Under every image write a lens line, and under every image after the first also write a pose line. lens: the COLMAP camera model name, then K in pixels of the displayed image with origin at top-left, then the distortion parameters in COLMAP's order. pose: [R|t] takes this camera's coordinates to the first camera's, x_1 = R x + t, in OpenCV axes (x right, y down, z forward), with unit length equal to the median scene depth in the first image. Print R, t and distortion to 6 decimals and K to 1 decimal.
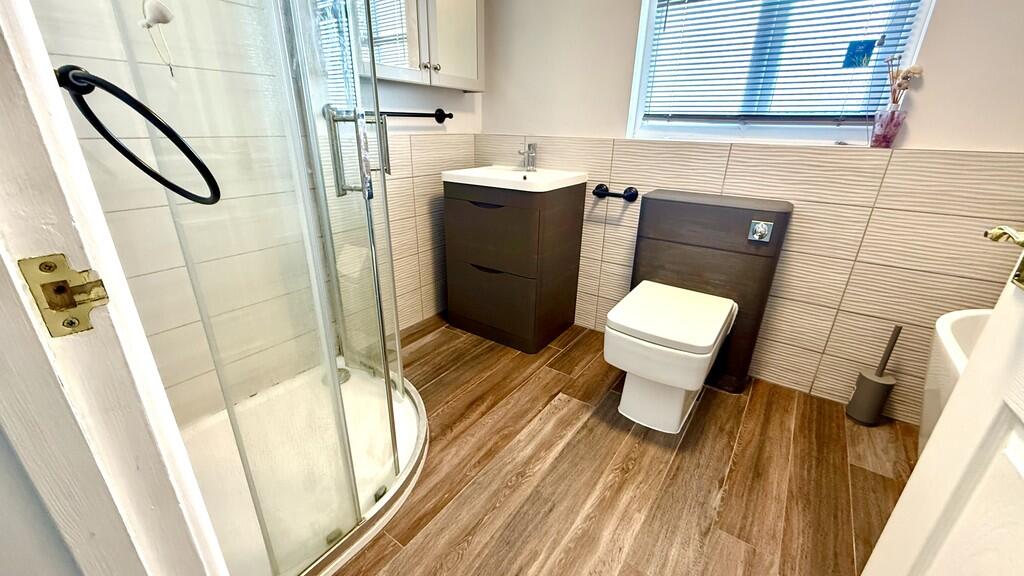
lens RADIAL K [[409.0, 0, 511.3], [0, 409.0, 286.1], [0, 0, 1]] dist [-0.000067, 0.000216]
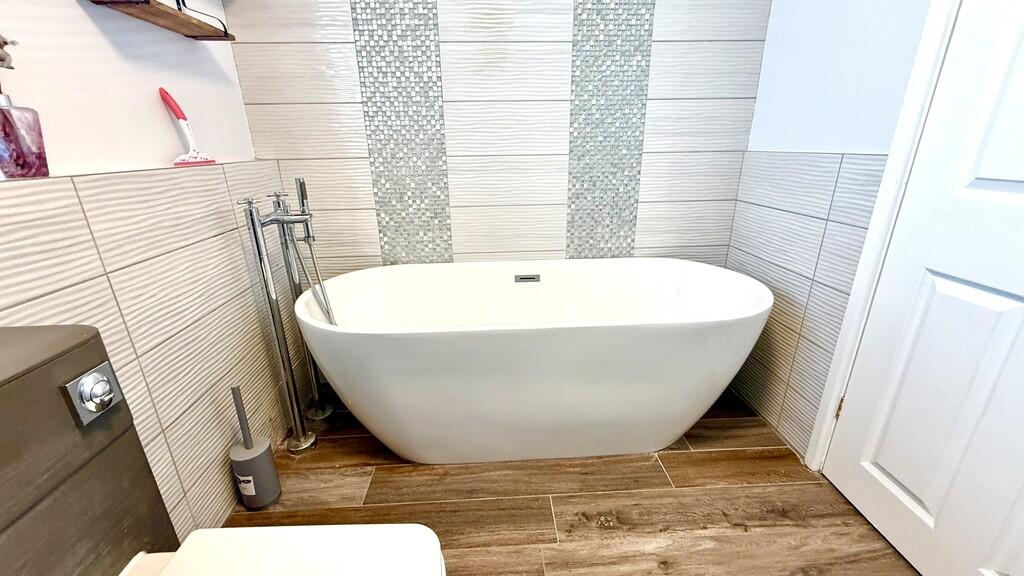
lens RADIAL K [[409.0, 0, 511.3], [0, 409.0, 286.1], [0, 0, 1]] dist [-0.000067, 0.000216]
pose [[-0.623746, -0.261571, 0.736560, 0.074303], [0.294412, 0.794314, 0.531401, -0.310441], [-0.724059, 0.548312, -0.418441, 0.805769]]
